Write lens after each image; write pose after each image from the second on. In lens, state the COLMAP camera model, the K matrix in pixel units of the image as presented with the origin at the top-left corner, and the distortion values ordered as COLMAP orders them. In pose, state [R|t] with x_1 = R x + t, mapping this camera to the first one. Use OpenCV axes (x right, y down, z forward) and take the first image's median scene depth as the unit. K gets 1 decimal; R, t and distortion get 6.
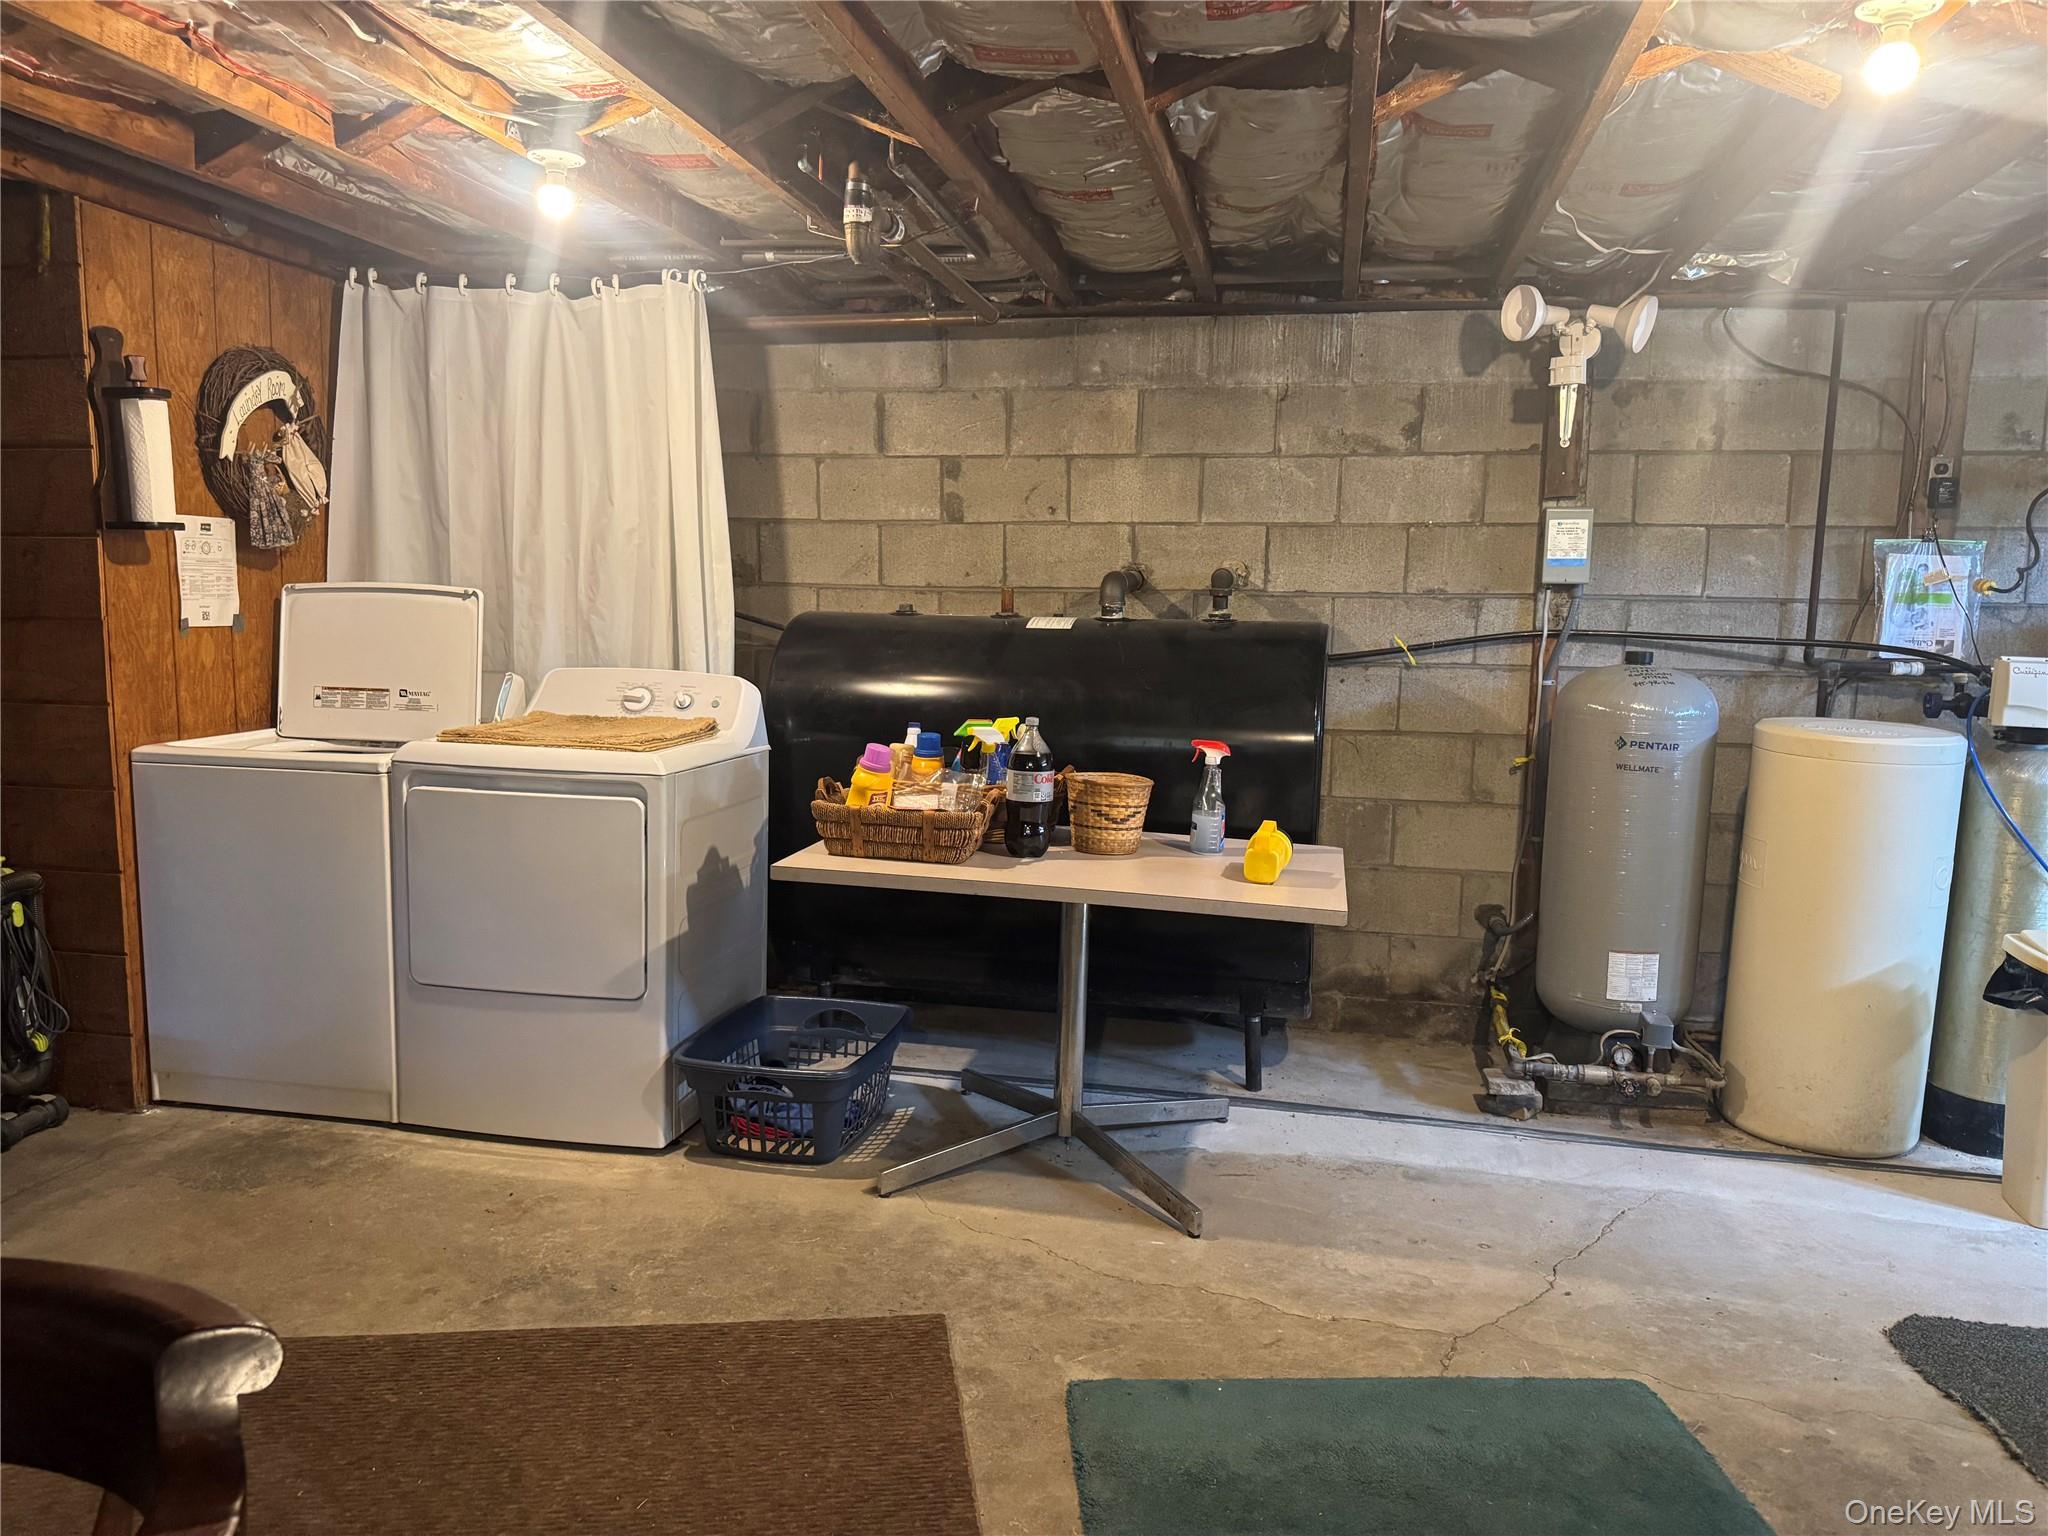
lens RADIAL K [[1453.1, 0, 1032.4], [0, 1453.1, 779.4], [0, 0, 1]] dist [0.066401, -0.080392]
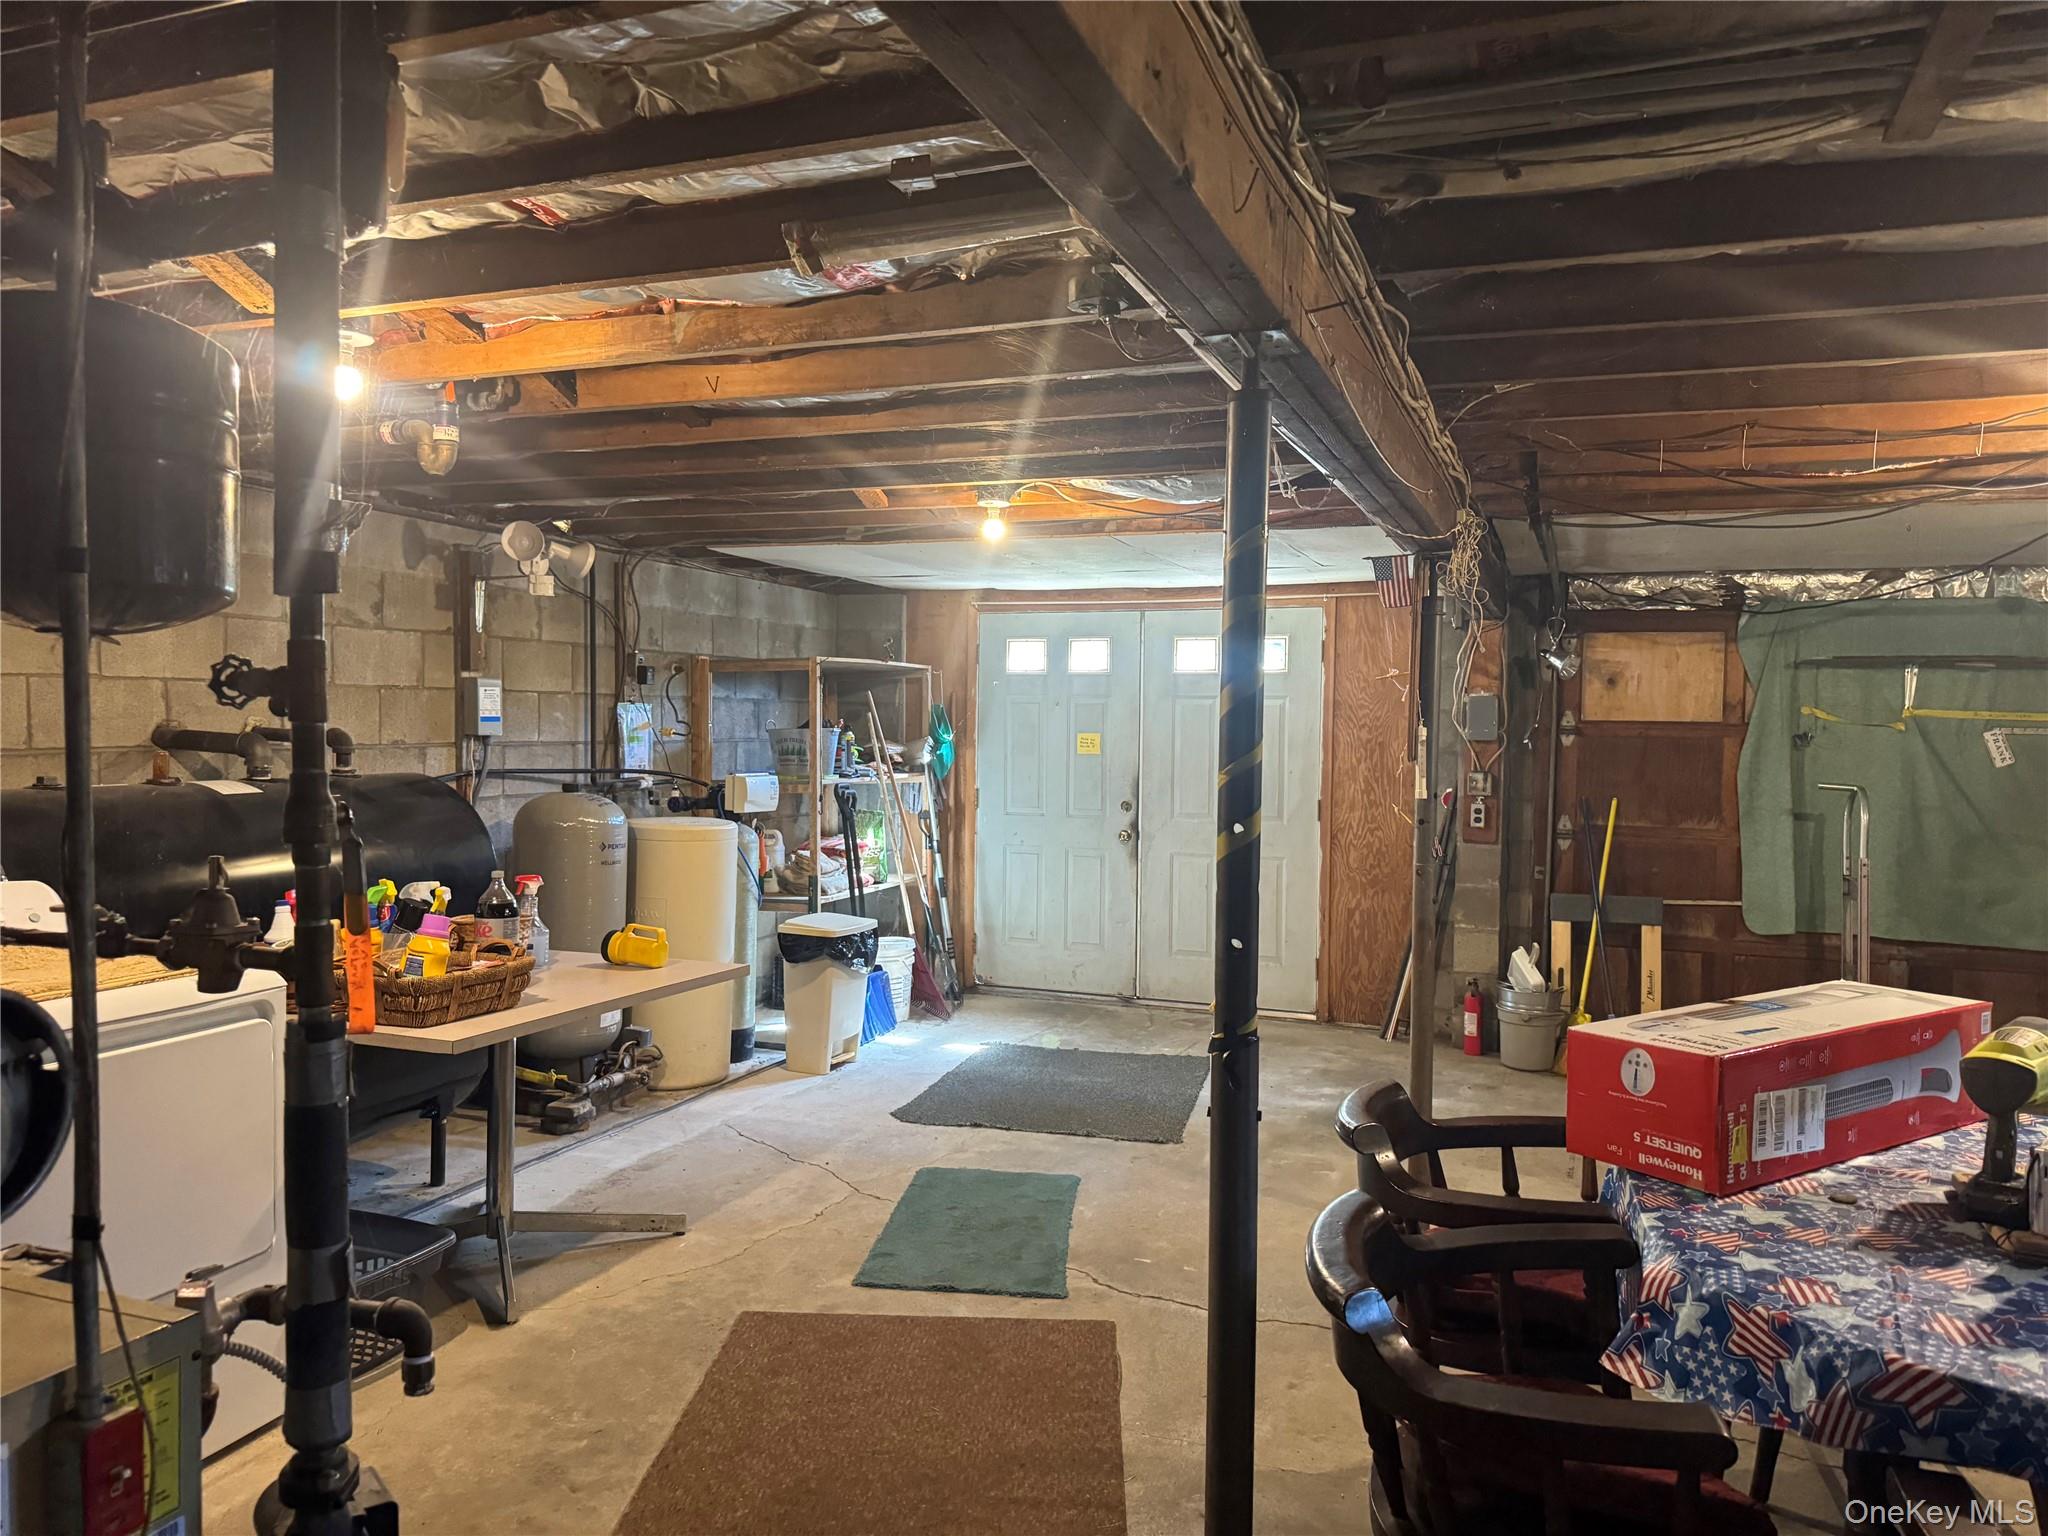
lens RADIAL K [[1453.1, 0, 1041.4], [0, 1453.1, 761.9], [0, 0, 1]] dist [0.066401, -0.080392]
pose [[0.144919, -0.043160, 0.988502, -0.920566], [0.114853, 0.993028, 0.026519, -0.092976], [-0.982755, 0.109689, 0.148866, 0.338605]]
